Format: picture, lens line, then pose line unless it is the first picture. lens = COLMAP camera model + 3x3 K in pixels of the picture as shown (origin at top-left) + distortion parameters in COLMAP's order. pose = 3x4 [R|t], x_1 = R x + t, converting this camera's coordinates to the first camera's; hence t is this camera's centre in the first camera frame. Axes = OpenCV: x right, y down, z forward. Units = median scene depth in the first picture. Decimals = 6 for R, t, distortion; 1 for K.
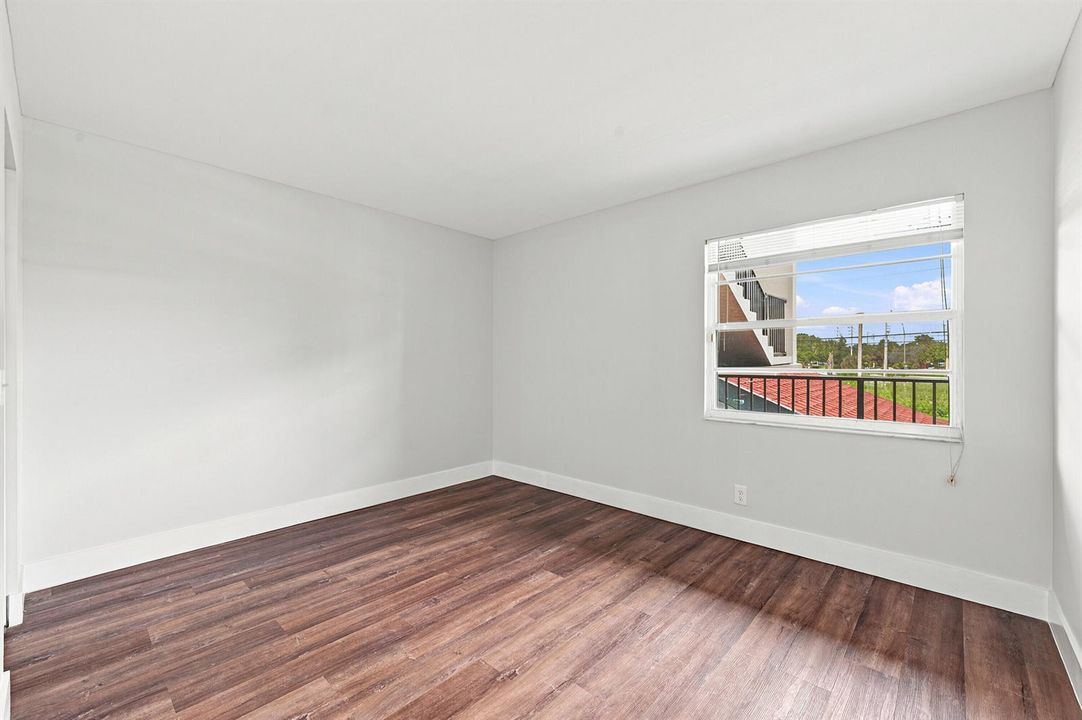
lens RADIAL K [[439.2, 0, 536.7], [0, 439.2, 354.1], [0, 0, 1]] dist [0.000775, 0.000007]
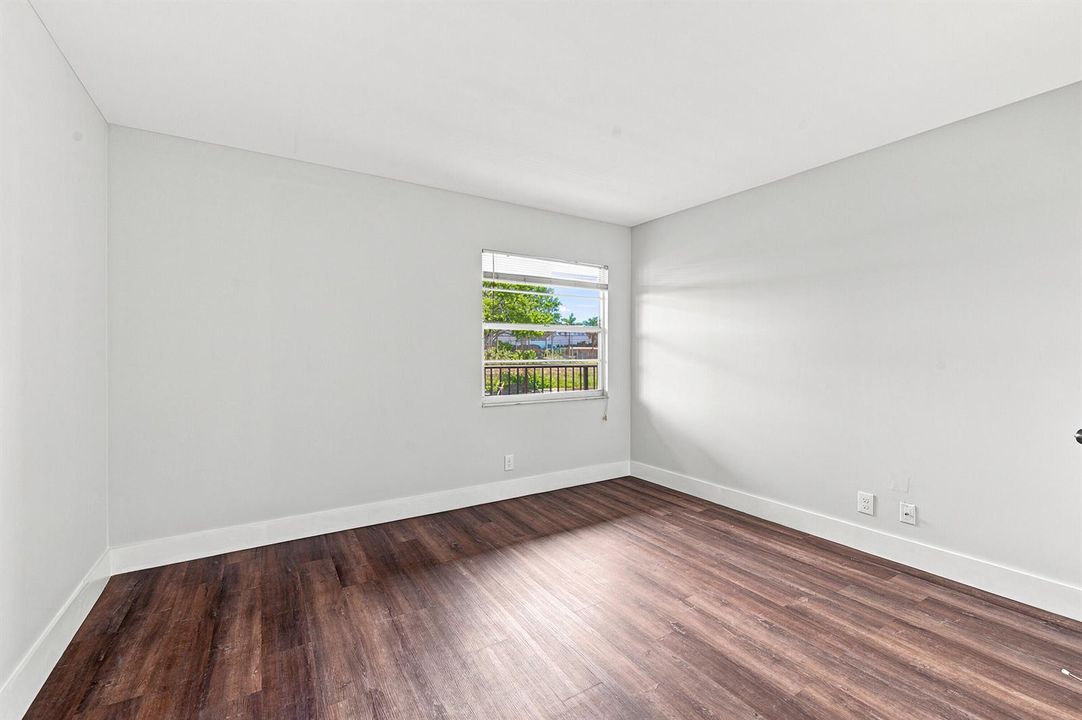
lens RADIAL K [[439.2, 0, 536.7], [0, 439.2, 354.1], [0, 0, 1]] dist [0.000775, 0.000007]
pose [[0.281556, -0.002661, 0.959541, -0.743215], [-0.011267, 0.999918, 0.006079, 0.004079], [-0.959479, -0.012523, 0.281503, 0.604053]]
